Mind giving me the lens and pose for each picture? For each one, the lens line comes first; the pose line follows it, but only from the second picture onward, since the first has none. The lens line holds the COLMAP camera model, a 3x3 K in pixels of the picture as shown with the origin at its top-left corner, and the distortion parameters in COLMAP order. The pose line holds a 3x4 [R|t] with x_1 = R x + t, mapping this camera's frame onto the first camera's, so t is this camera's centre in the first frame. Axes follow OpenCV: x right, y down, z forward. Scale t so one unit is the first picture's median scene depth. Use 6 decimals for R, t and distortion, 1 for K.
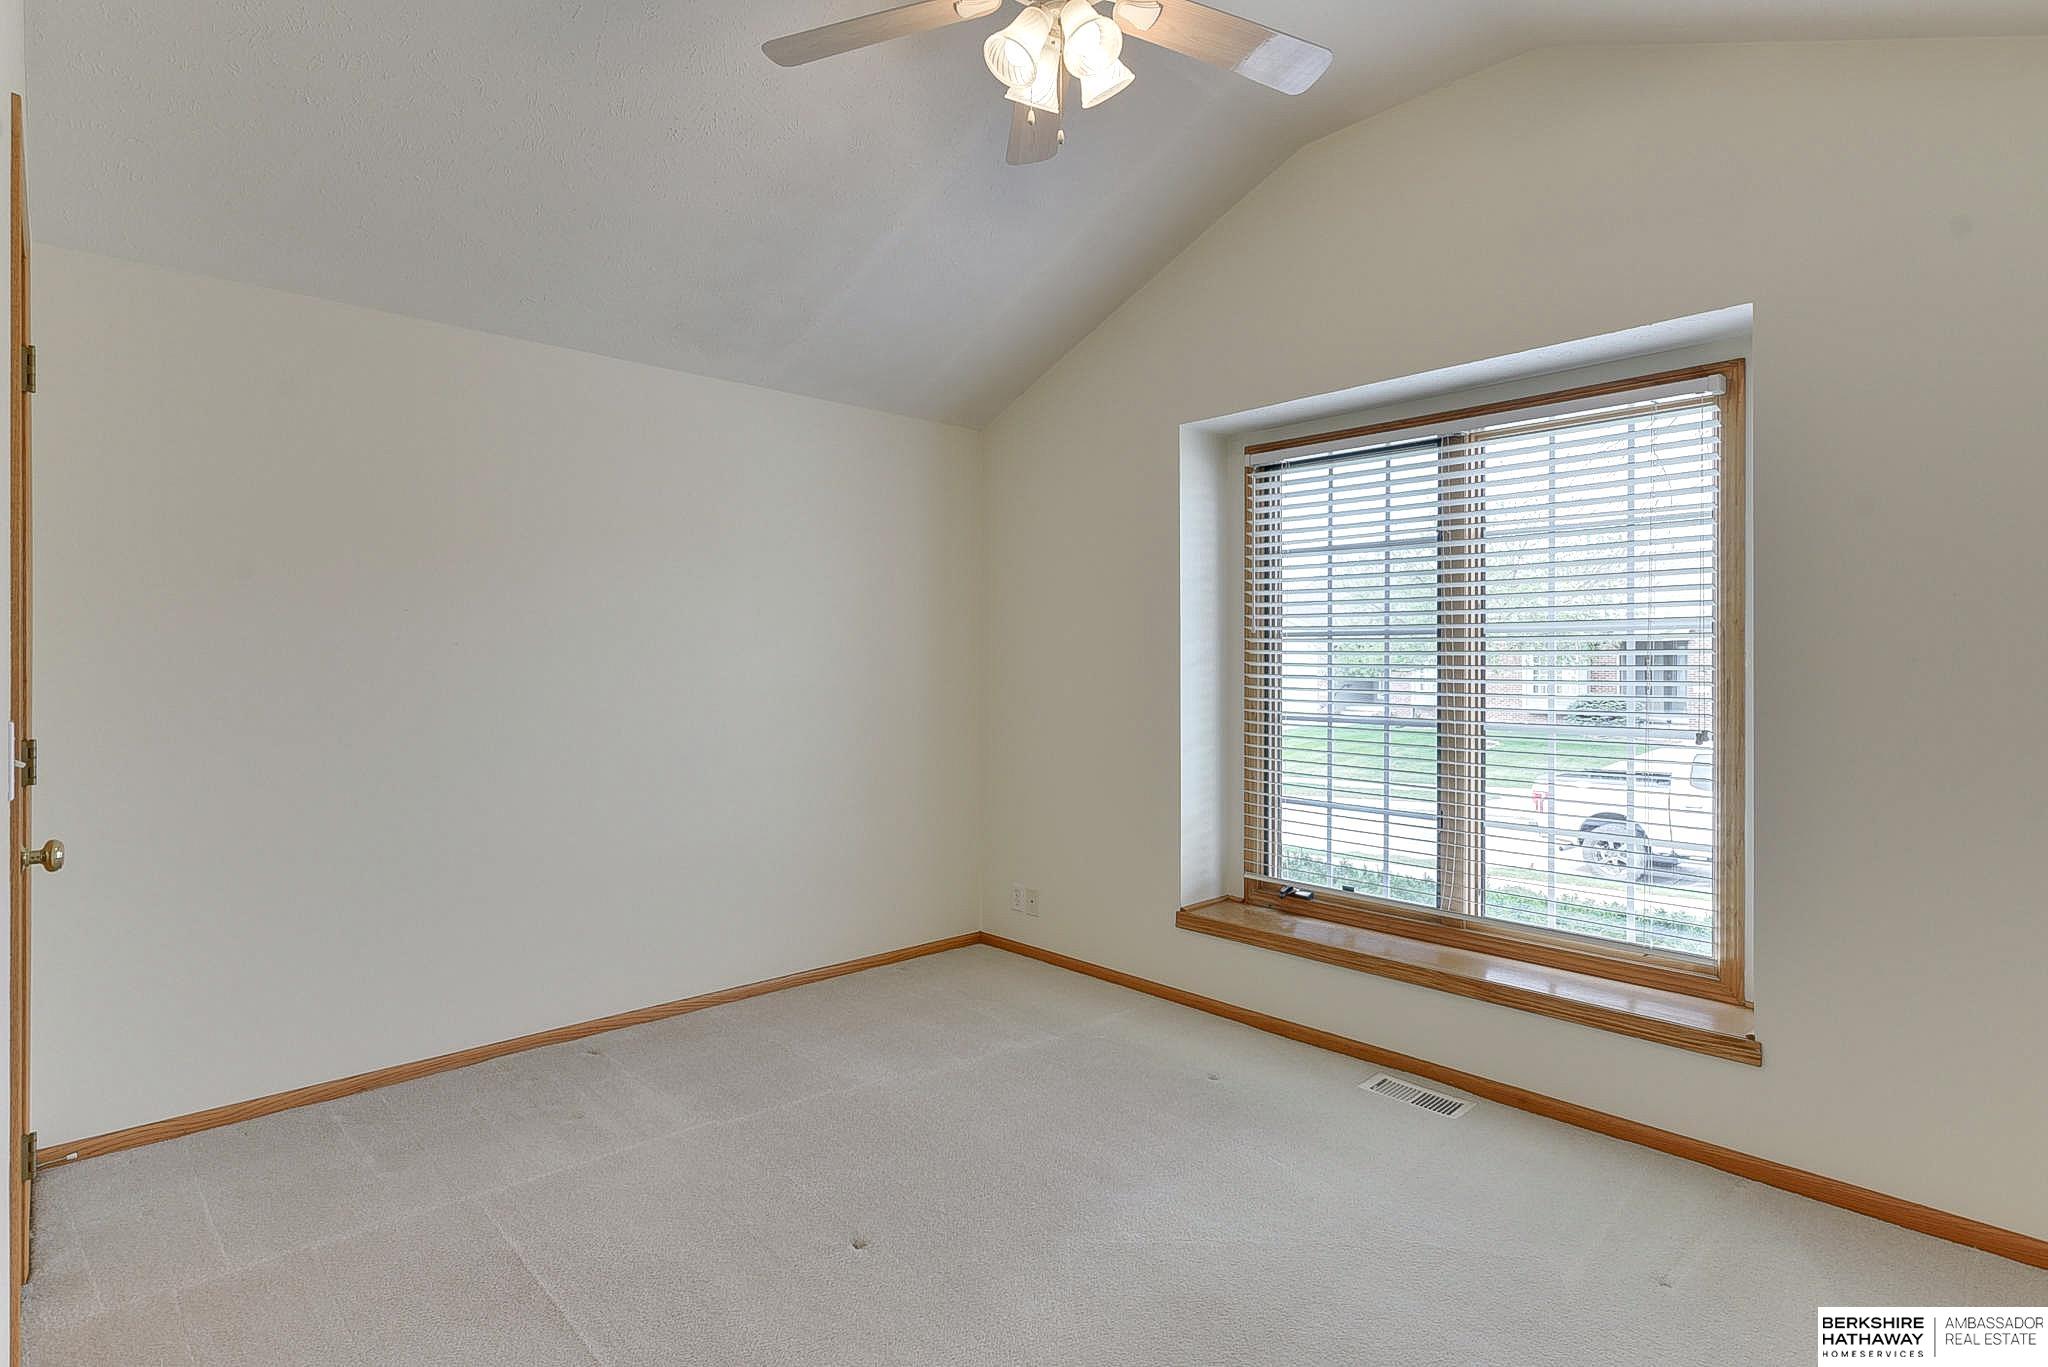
lens RADIAL K [[1041.6, 0, 1017.1], [0, 1041.6, 670.8], [0, 0, 1]] dist [-0.001809, -0.000235]
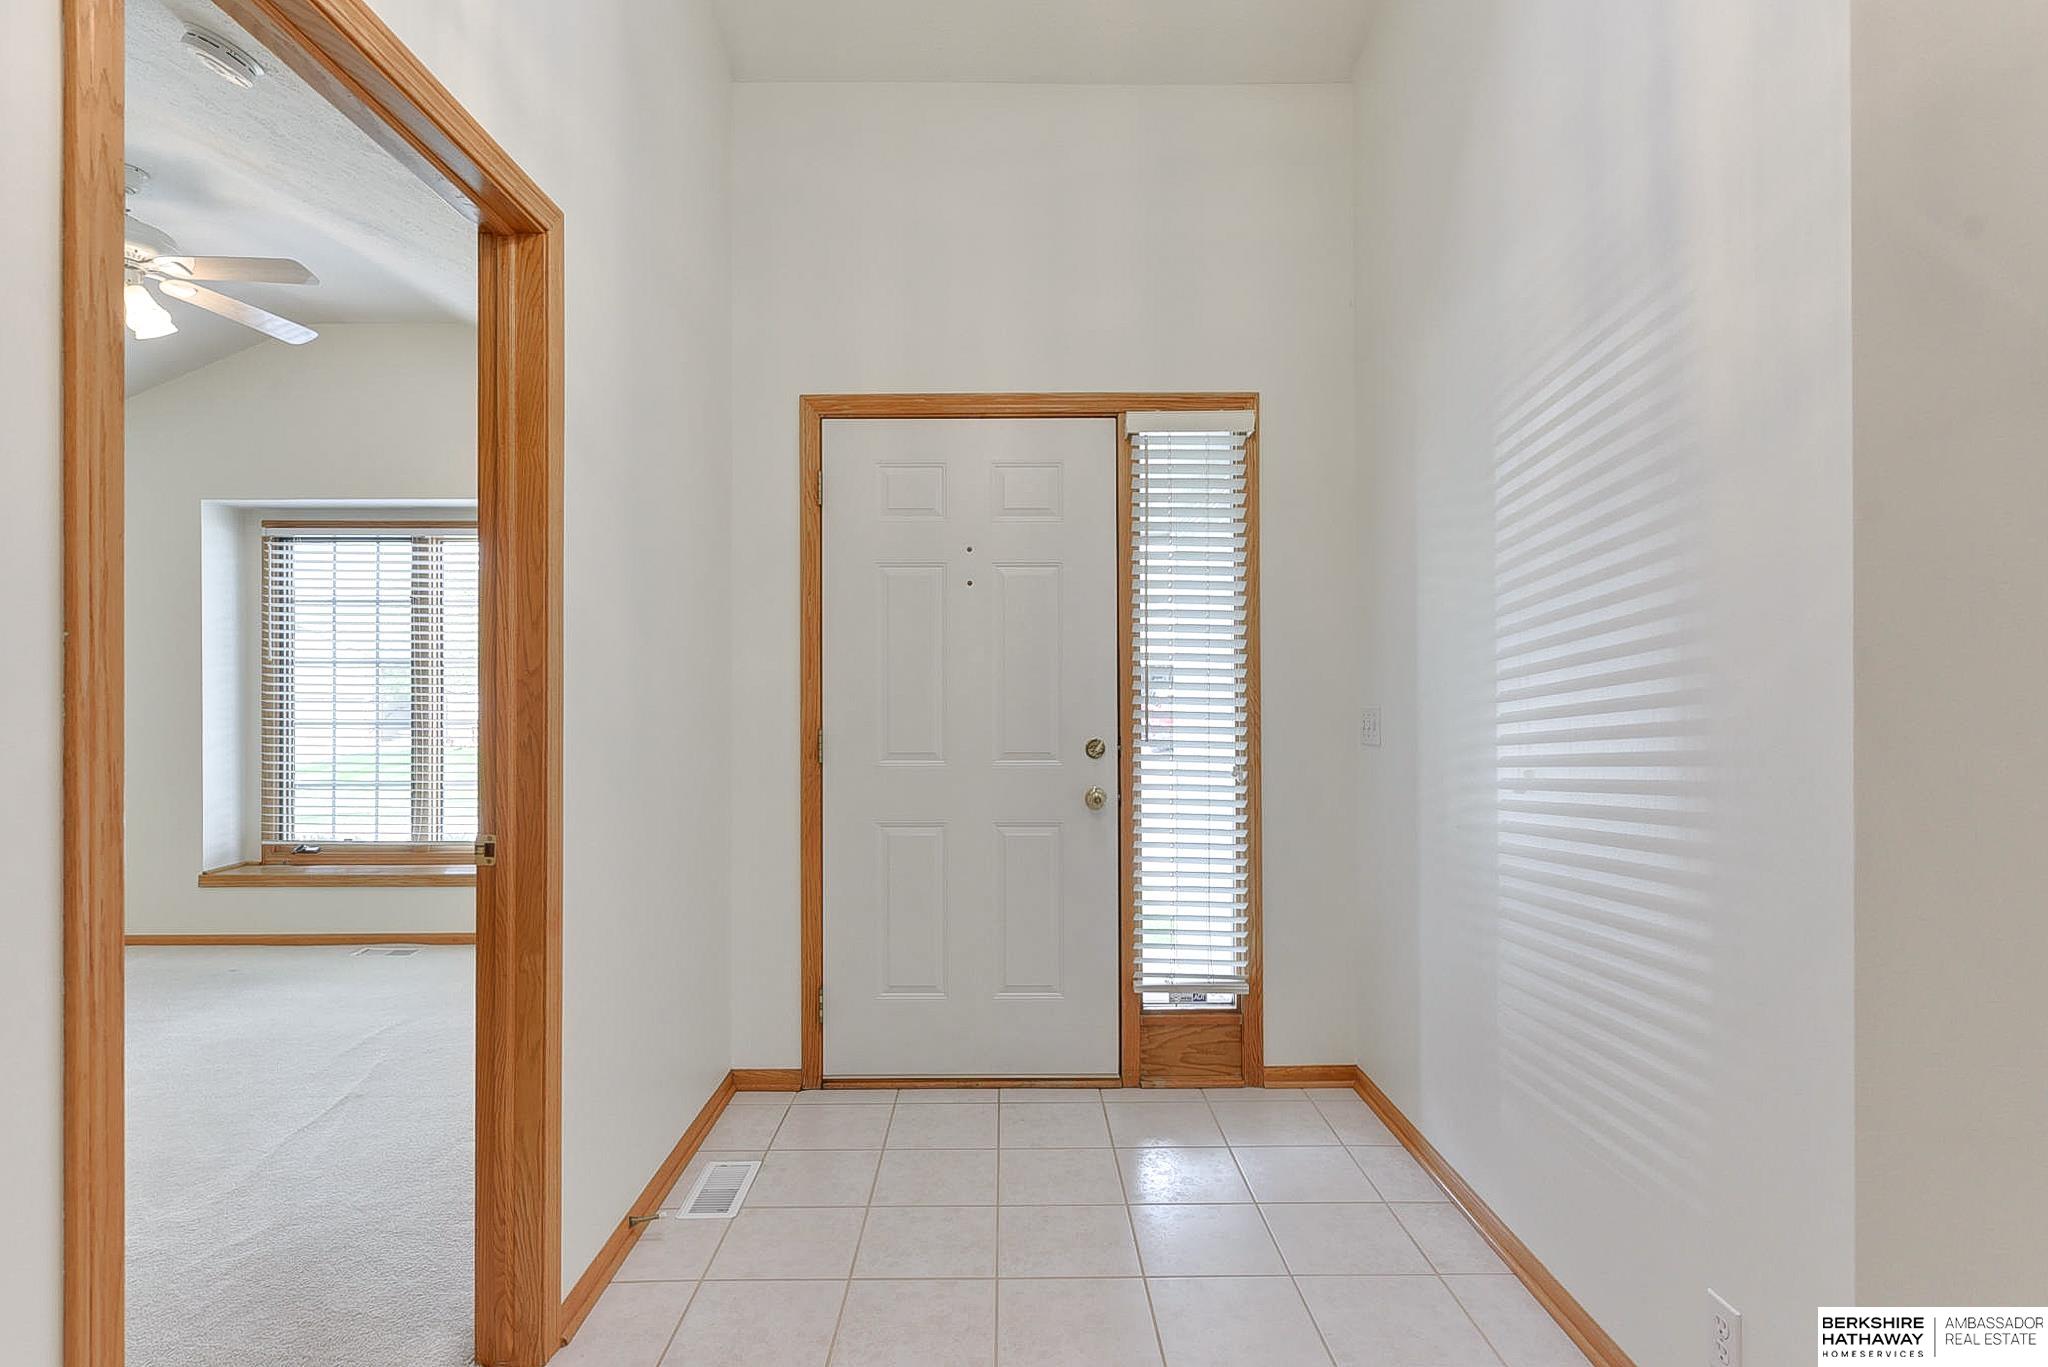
lens RADIAL K [[1088.8, 0, 1022.9], [0, 1088.8, 684.7], [0, 0, 1]] dist [0.007206, 0.006247]
pose [[0.688749, 0.000584, 0.725000, -0.127742], [0.007052, 0.999947, -0.007506, 0.011901], [-0.724966, 0.010282, 0.688708, -0.679567]]
